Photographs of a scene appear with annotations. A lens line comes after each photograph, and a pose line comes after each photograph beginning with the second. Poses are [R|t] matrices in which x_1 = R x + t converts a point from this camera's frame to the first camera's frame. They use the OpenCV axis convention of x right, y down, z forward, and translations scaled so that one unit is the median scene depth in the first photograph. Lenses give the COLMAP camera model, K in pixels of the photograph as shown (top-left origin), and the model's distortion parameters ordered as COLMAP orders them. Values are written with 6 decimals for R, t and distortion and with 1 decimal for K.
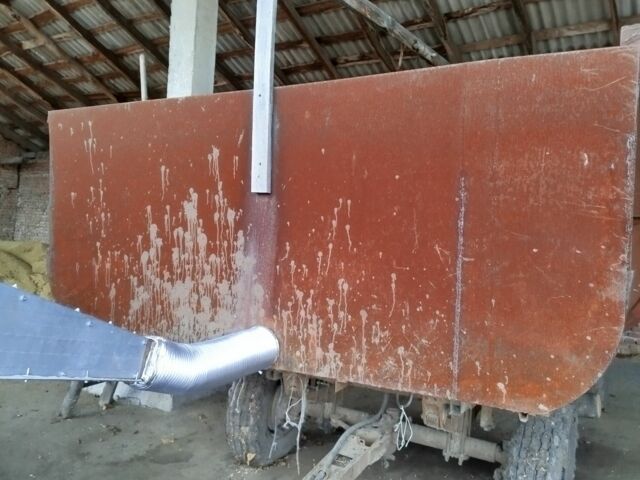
lens RADIAL K [[594.6, 0, 320.0], [0, 594.6, 240.0], [0, 0, 1]] dist [0.124809, -0.186776]
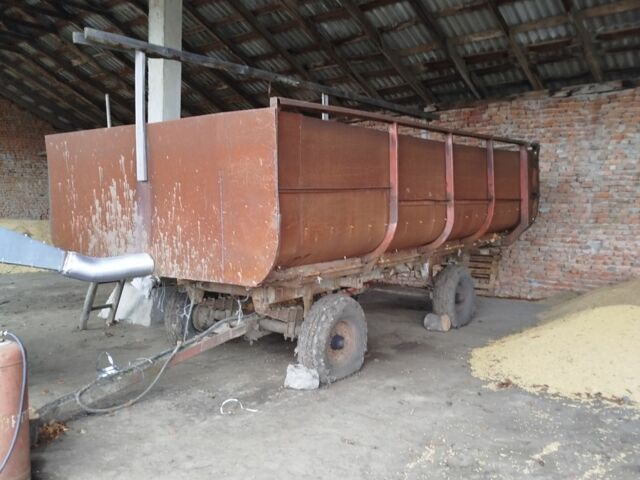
lens RADIAL K [[594.6, 0, 320.0], [0, 594.6, 240.0], [0, 0, 1]] dist [0.124809, -0.186776]
pose [[0.992186, -0.019278, -0.123267, 0.608144], [0.023687, 0.999128, 0.034396, 0.048409], [0.122496, -0.037047, 0.991777, -0.707521]]
